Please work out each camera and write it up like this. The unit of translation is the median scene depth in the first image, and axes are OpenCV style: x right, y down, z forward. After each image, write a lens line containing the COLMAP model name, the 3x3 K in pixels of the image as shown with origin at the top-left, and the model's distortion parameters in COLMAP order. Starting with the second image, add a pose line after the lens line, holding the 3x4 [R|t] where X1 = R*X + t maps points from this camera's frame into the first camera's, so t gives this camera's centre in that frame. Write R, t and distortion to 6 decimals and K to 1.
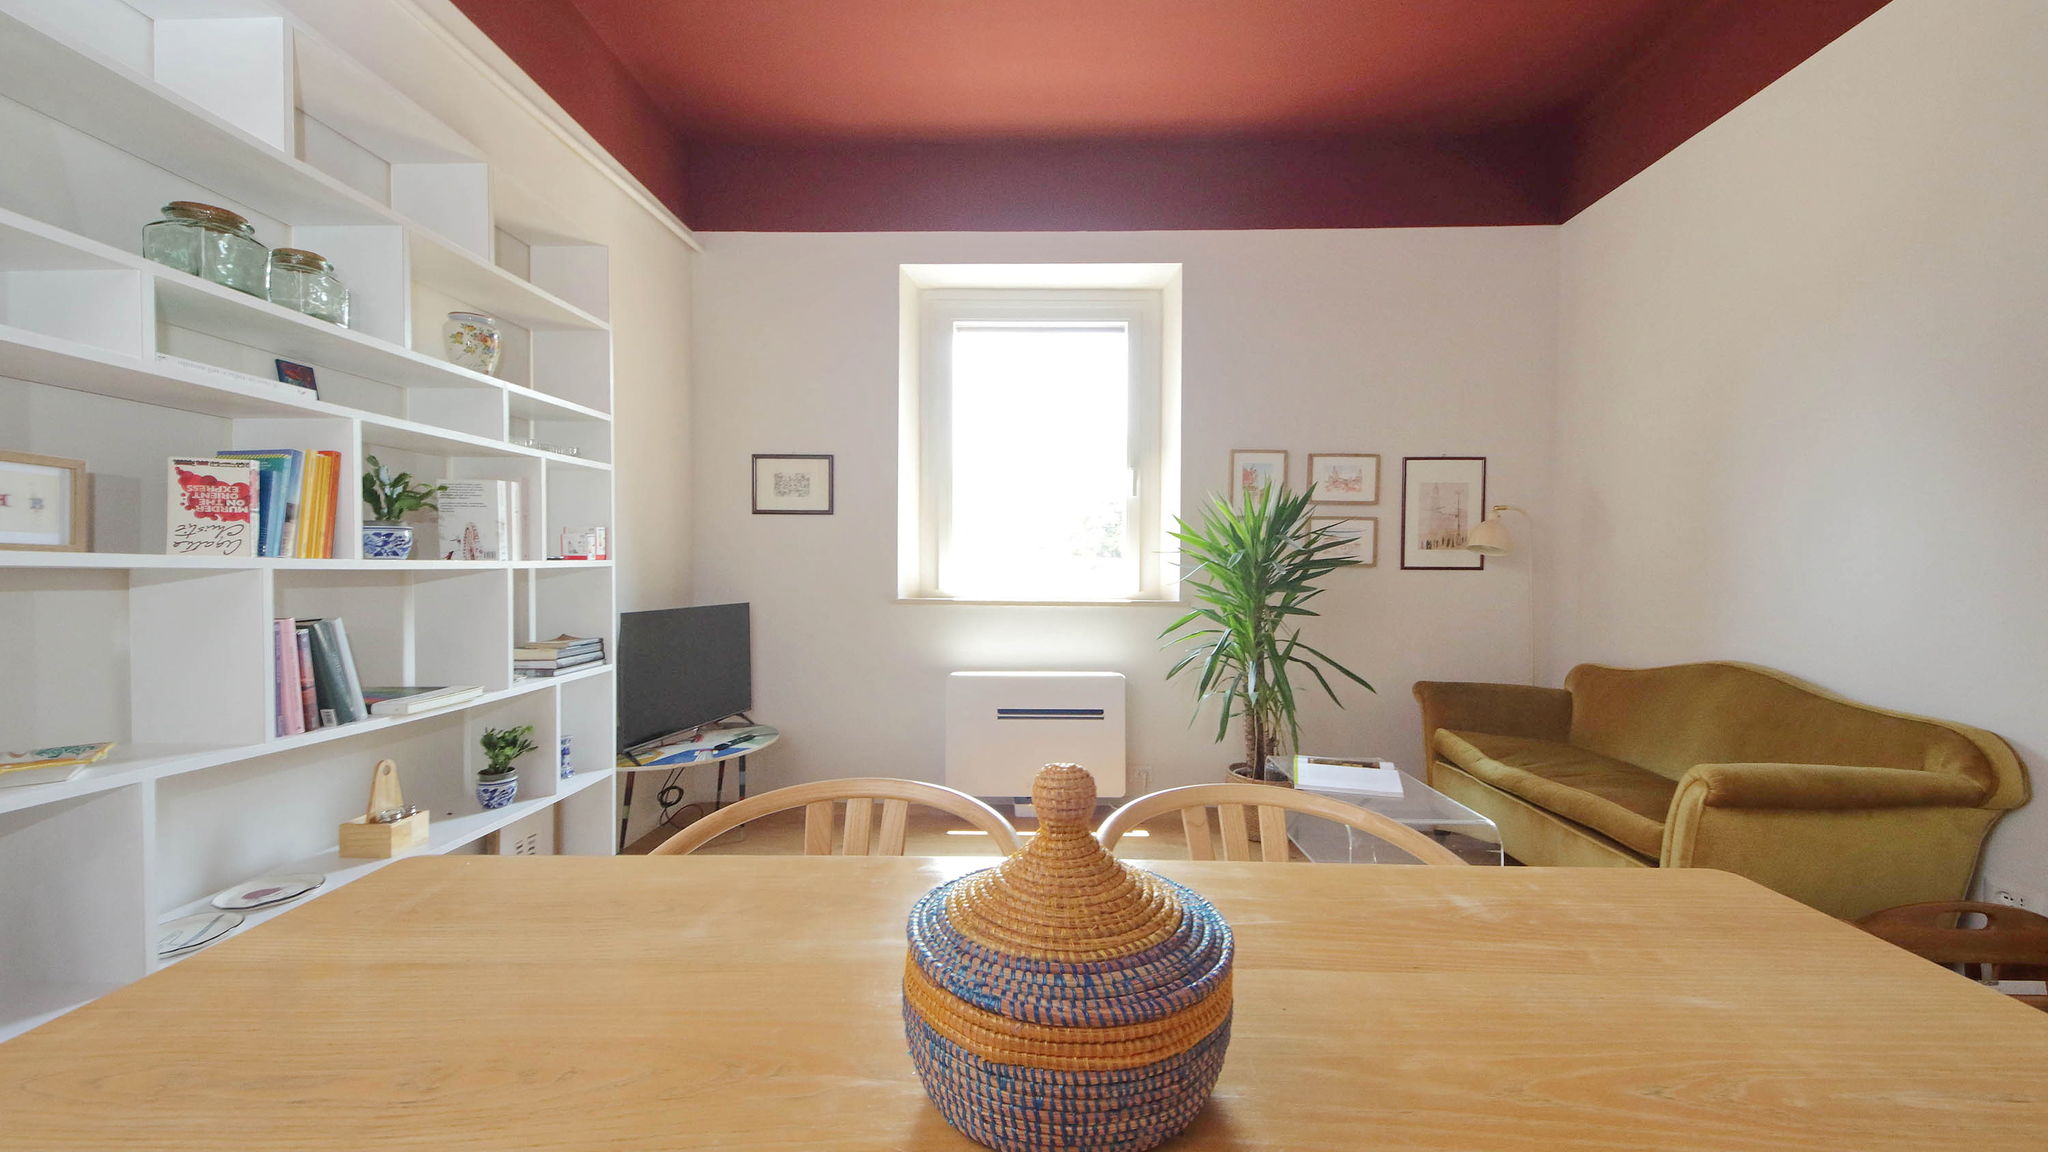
lens RADIAL K [[767.7, 0, 1026.5], [0, 767.7, 582.8], [0, 0, 1]] dist [0.021049, -0.000128]
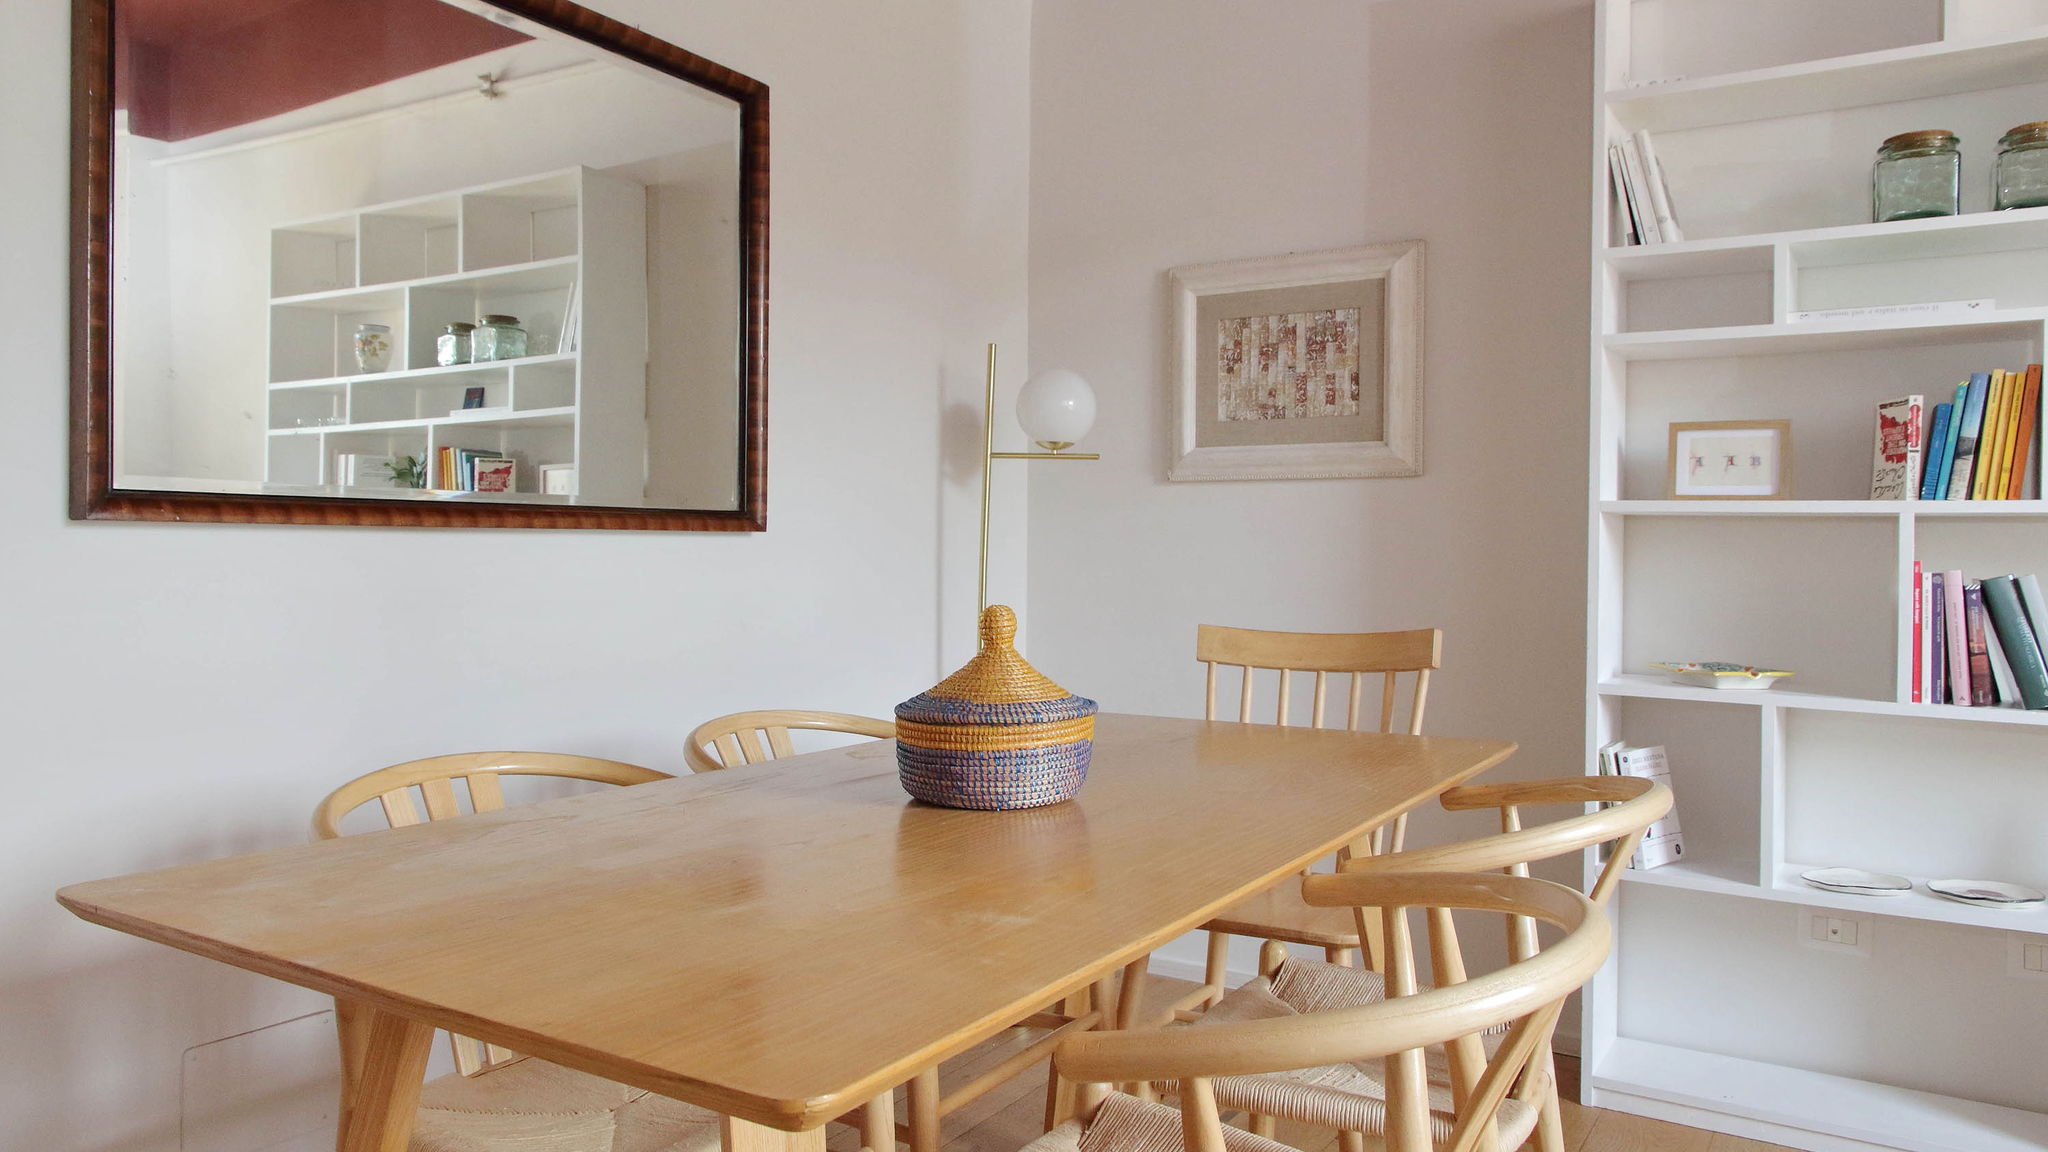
lens RADIAL K [[1411.6, 0, 1024.0], [0, 1411.6, 576.0], [0, 0, 1]] dist [-0.000111, -0.000104]
pose [[-0.501251, 0.005849, -0.865282, 0.959630], [-0.024798, 0.999469, 0.021122, 0.046465], [0.864947, 0.032044, -0.500839, 0.930741]]
